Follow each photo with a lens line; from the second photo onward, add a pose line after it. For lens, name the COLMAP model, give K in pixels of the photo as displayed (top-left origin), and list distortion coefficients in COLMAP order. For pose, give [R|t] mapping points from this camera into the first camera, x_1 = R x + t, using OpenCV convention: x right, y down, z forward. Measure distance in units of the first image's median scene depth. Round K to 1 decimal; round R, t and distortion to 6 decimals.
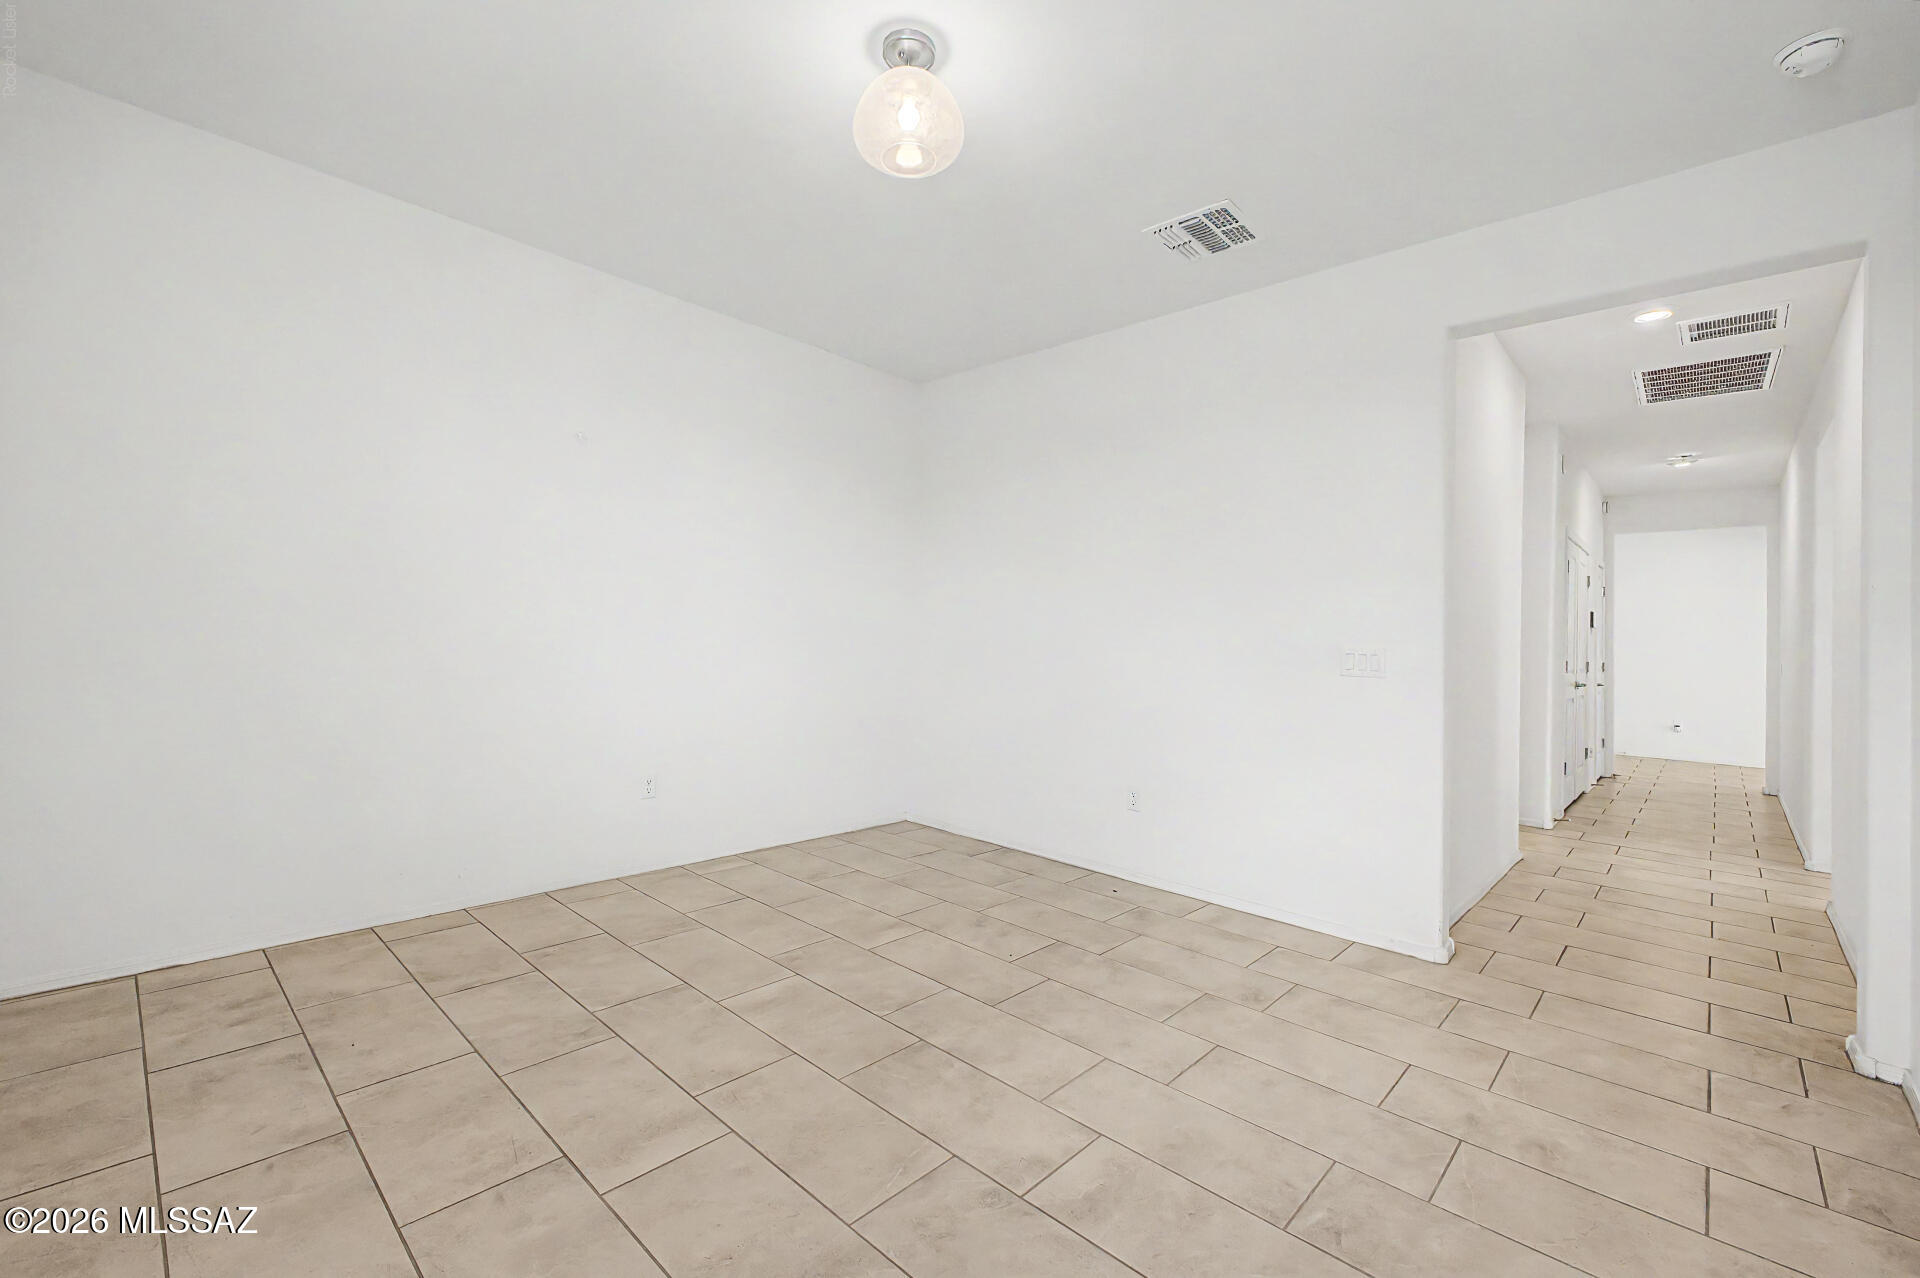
lens RADIAL K [[820.4, 0, 957.5], [0, 820.4, 613.6], [0, 0, 1]] dist [0.000604, 0.000069]
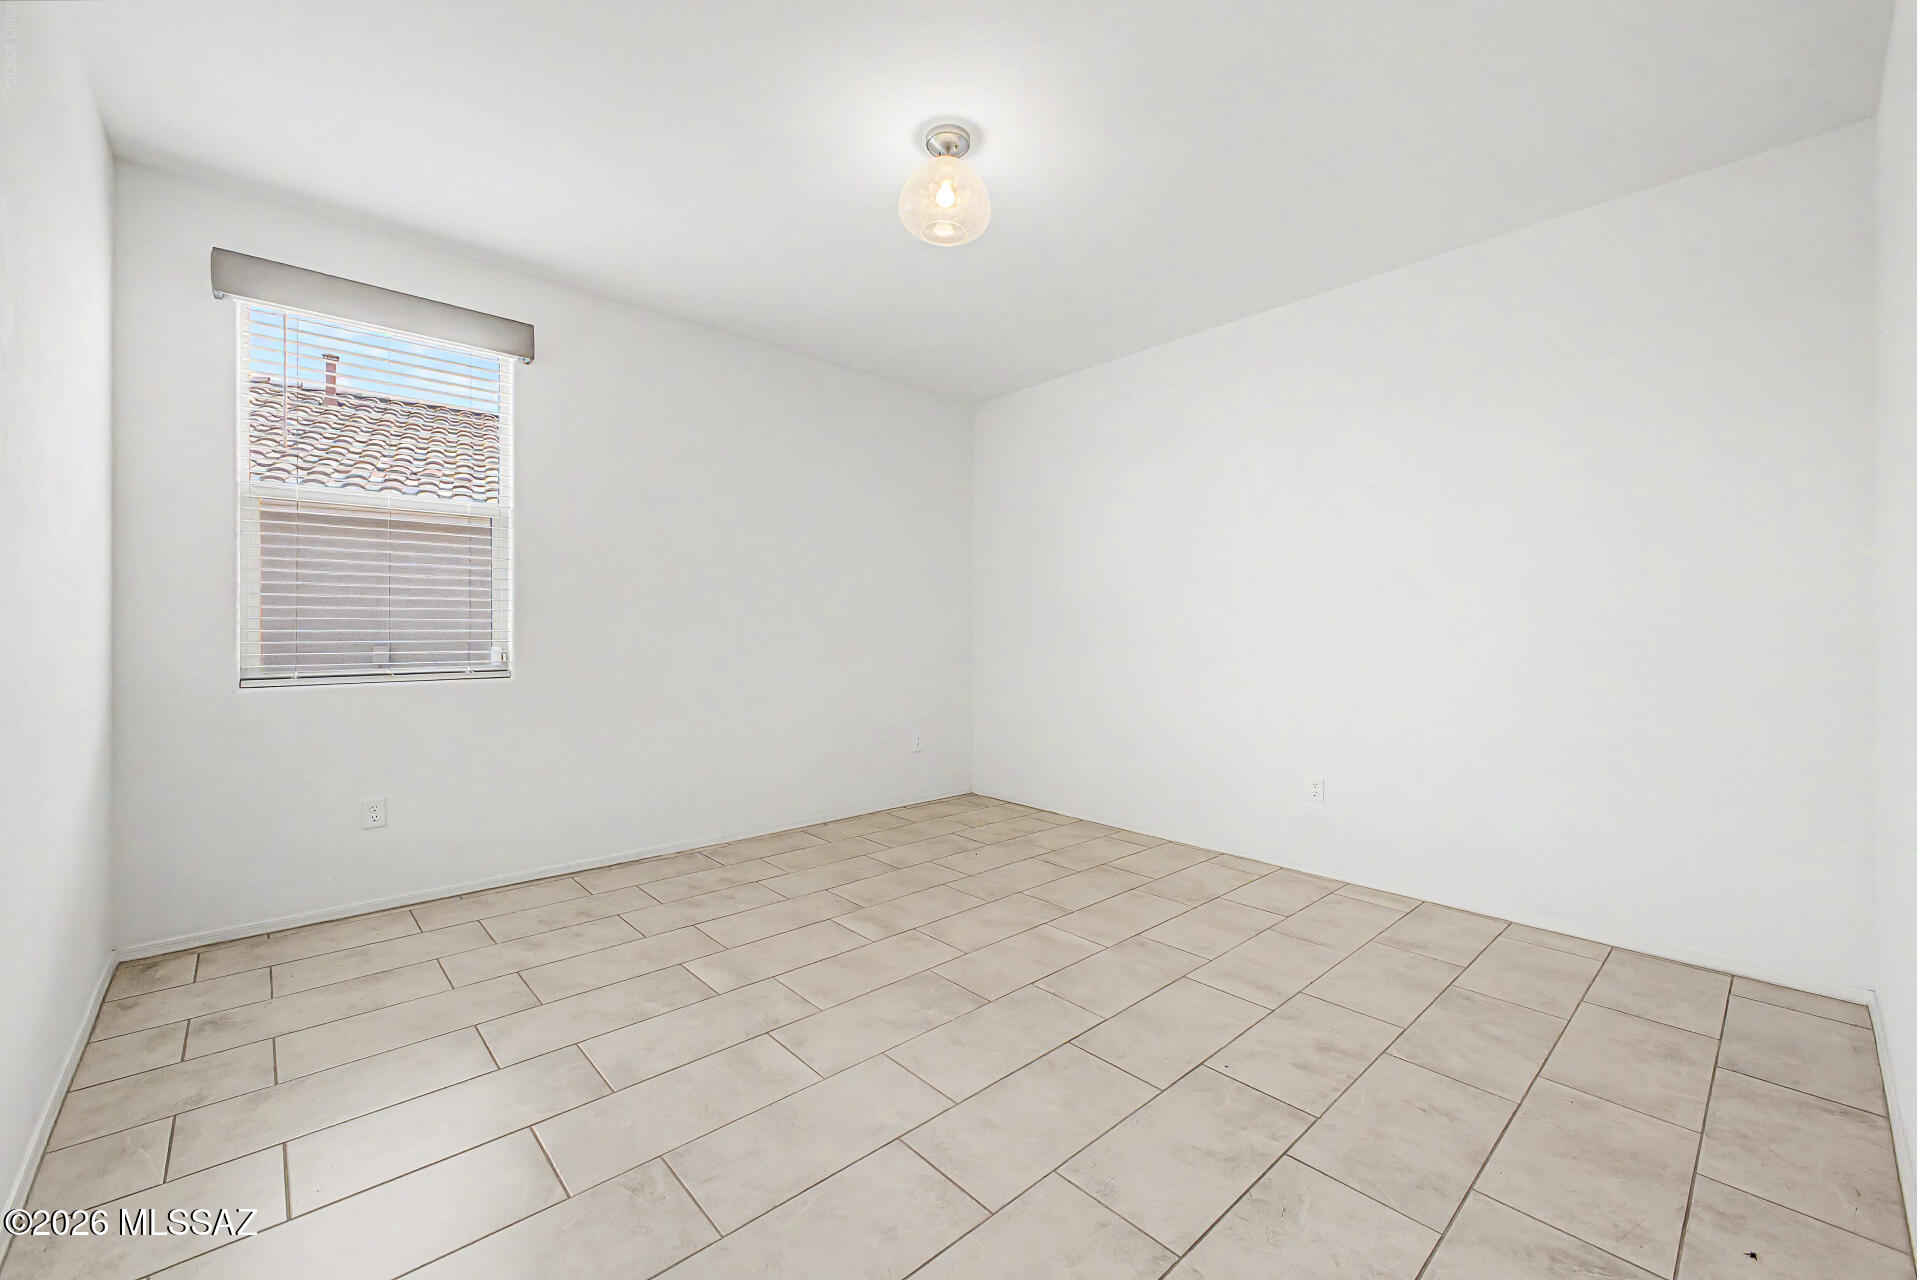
lens RADIAL K [[771.4, 0, 979.4], [0, 771.4, 637.2], [0, 0, 1]] dist [0.003468, 0.000237]
pose [[-0.063143, -0.014202, -0.997903, 0.917494], [0.016329, 0.999750, -0.015261, 0.039887], [0.997871, -0.017258, -0.062896, 0.968001]]
